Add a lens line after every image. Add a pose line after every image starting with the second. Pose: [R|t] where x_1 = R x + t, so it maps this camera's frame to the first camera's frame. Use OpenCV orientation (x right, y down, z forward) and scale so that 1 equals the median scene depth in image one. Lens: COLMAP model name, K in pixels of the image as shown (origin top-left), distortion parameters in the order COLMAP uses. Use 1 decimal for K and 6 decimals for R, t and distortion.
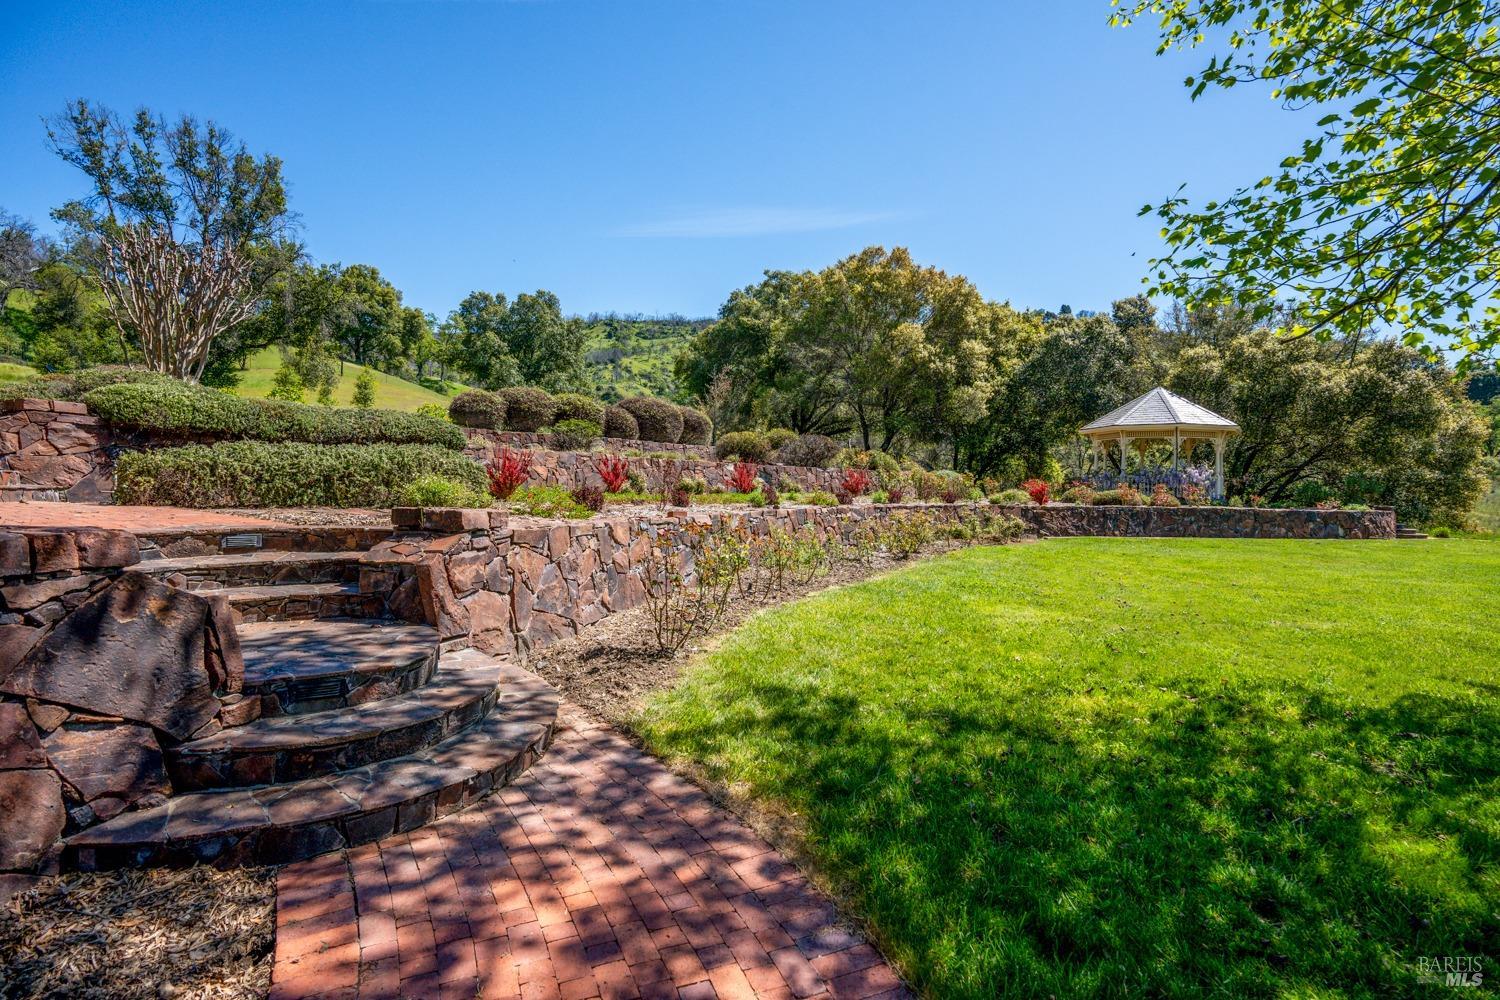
lens RADIAL K [[696.1, 0, 752.9], [0, 696.1, 482.4], [0, 0, 1]] dist [-0.042858, 0.010395]
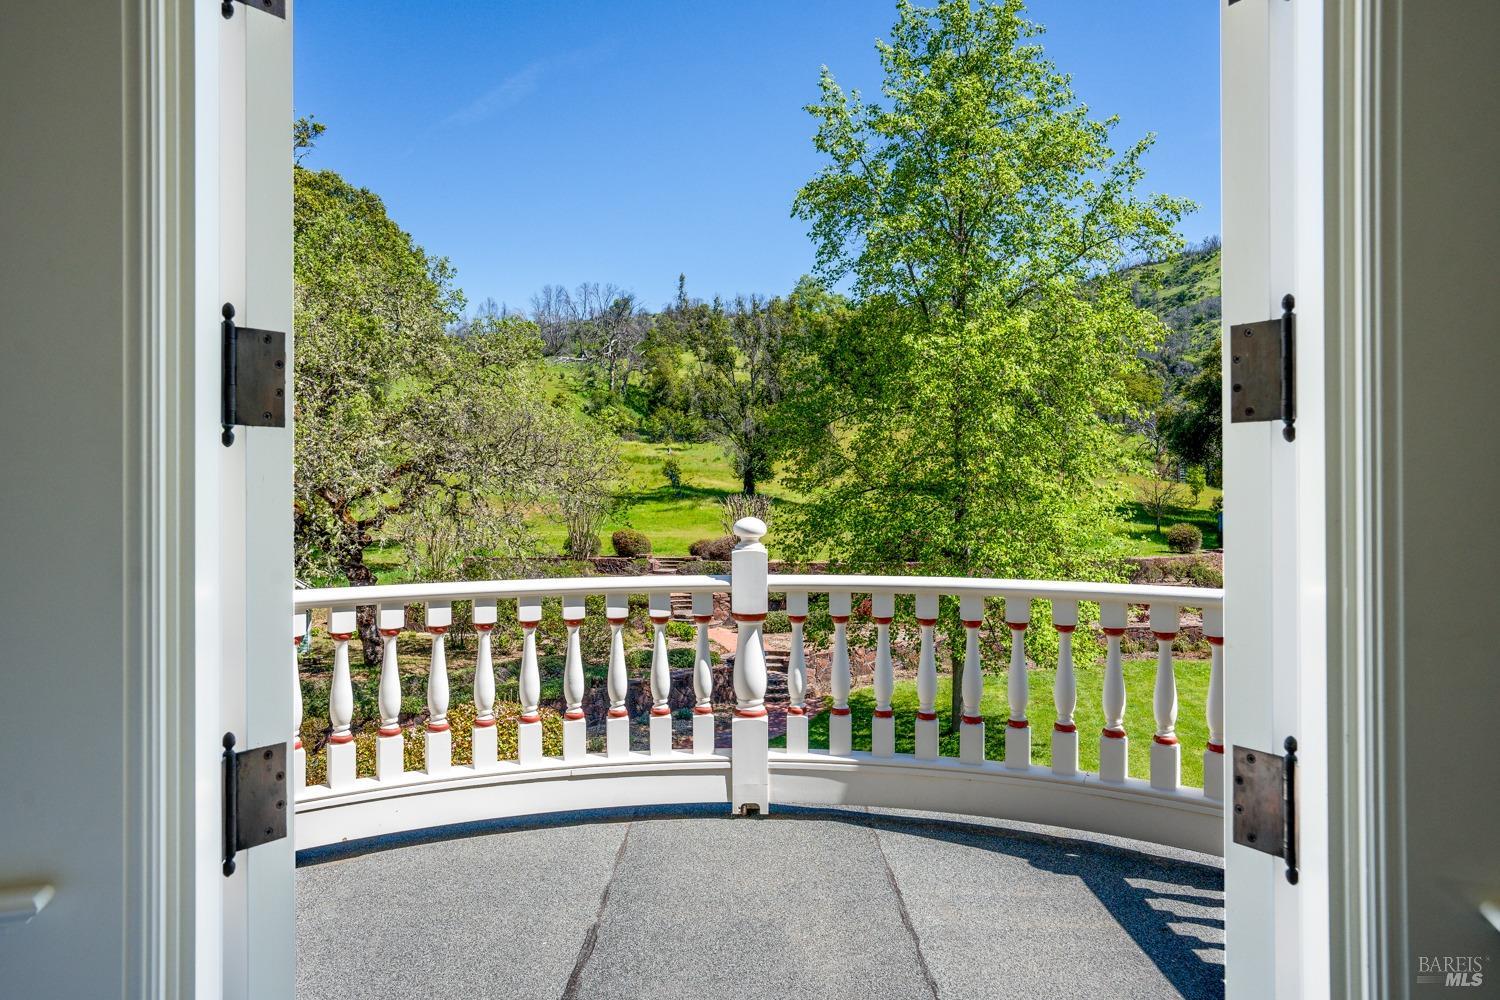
lens RADIAL K [[950.5, 0, 749.7], [0, 950.5, 477.5], [0, 0, 1]] dist [0.015287, -0.001446]
pose [[0.774167, -0.029007, -0.632317, 0.389605], [0.021616, 0.999578, -0.019389, -0.115734], [0.632612, 0.001342, 0.774467, -0.484135]]
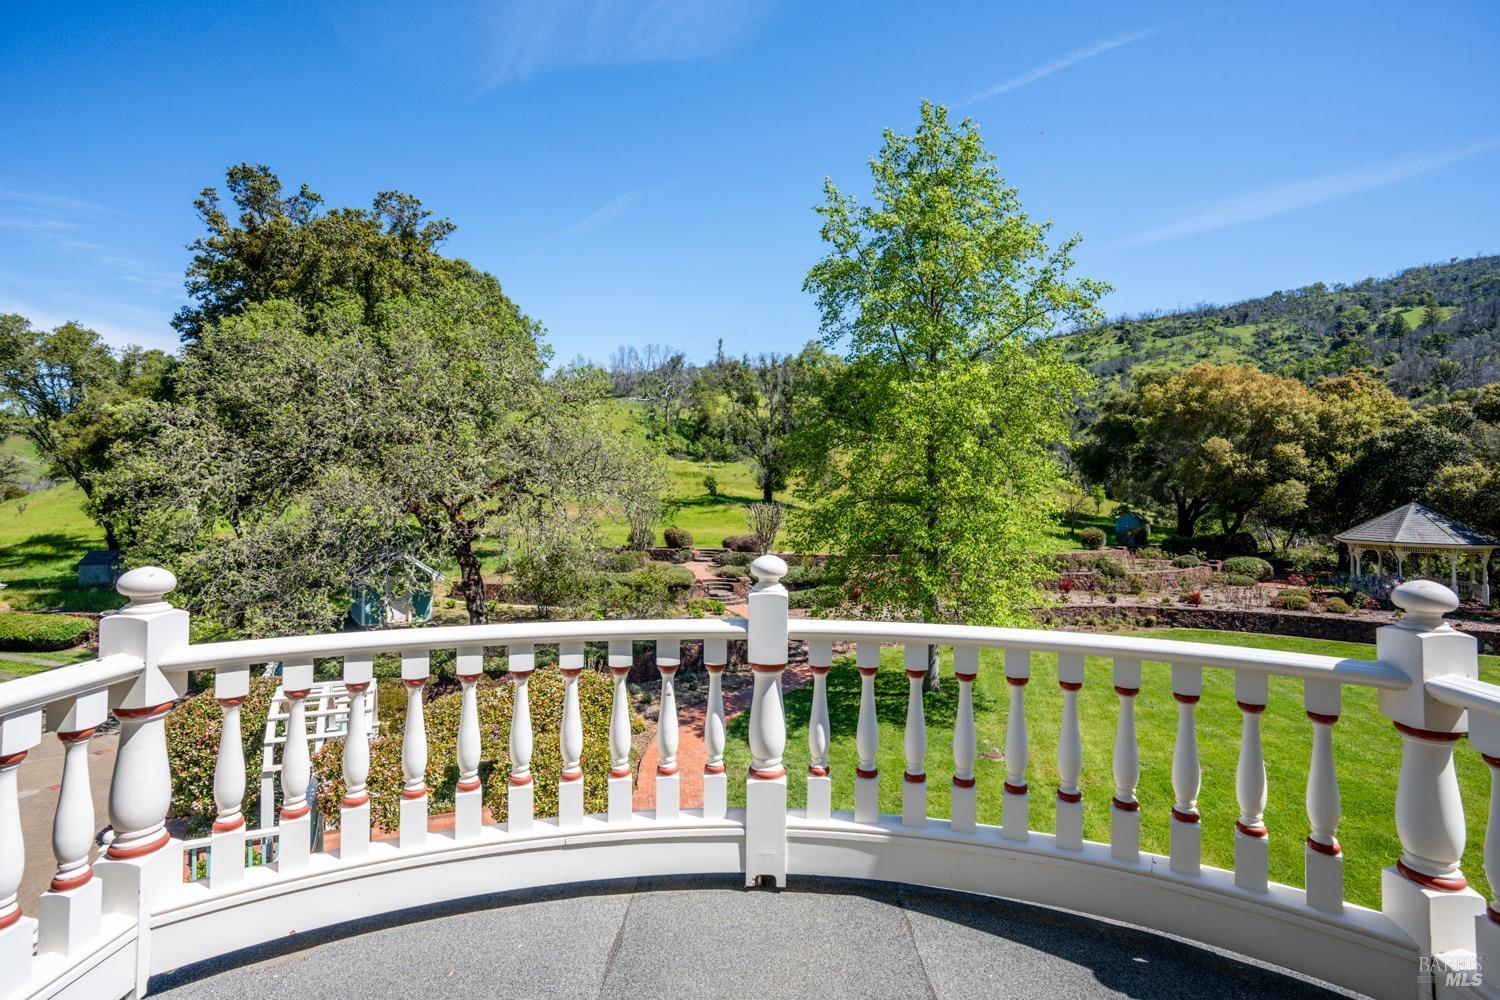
lens RADIAL K [[696.1, 0, 760.9], [0, 696.1, 465.4], [0, 0, 1]] dist [-0.042858, 0.010395]
pose [[0.767650, -0.039996, -0.639620, 0.369184], [0.009151, 0.998633, -0.051463, -0.118580], [0.640804, 0.033652, 0.766967, -0.459248]]
